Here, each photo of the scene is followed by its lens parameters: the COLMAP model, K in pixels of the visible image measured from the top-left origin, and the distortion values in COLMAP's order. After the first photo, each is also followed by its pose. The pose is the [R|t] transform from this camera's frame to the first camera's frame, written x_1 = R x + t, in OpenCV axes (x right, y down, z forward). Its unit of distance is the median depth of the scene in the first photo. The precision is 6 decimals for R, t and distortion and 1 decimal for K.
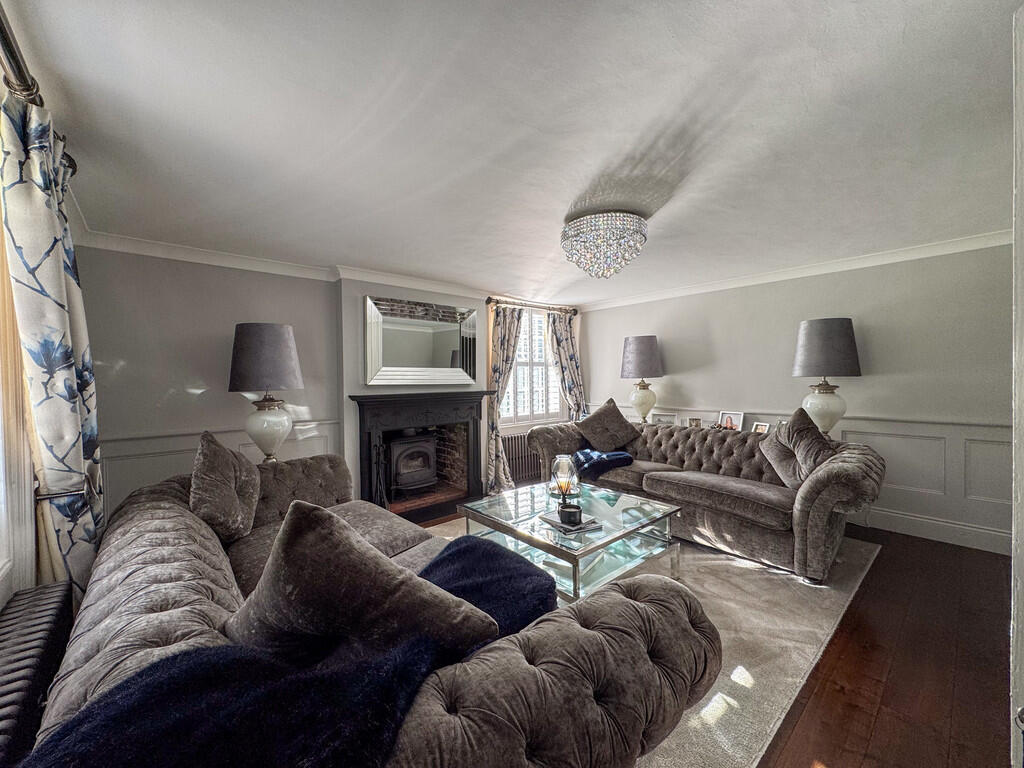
lens RADIAL K [[409.5, 0, 512.0], [0, 409.5, 384.0], [0, 0, 1]] dist [-0.000260, -0.000024]
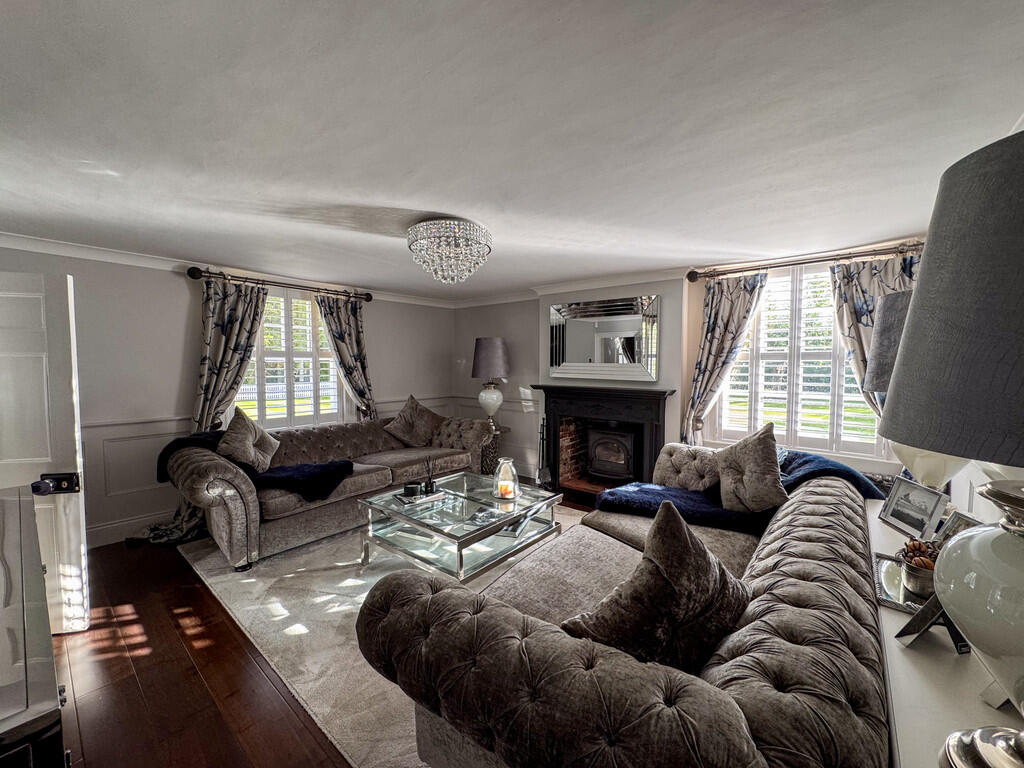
lens RADIAL K [[409.5, 0, 512.0], [0, 409.5, 384.0], [0, 0, 1]] dist [-0.000260, -0.000024]
pose [[0.146685, 0.064055, -0.987107, 0.910816], [-0.020016, 0.997889, 0.061780, -0.054819], [0.988981, 0.010695, 0.147657, 0.722942]]
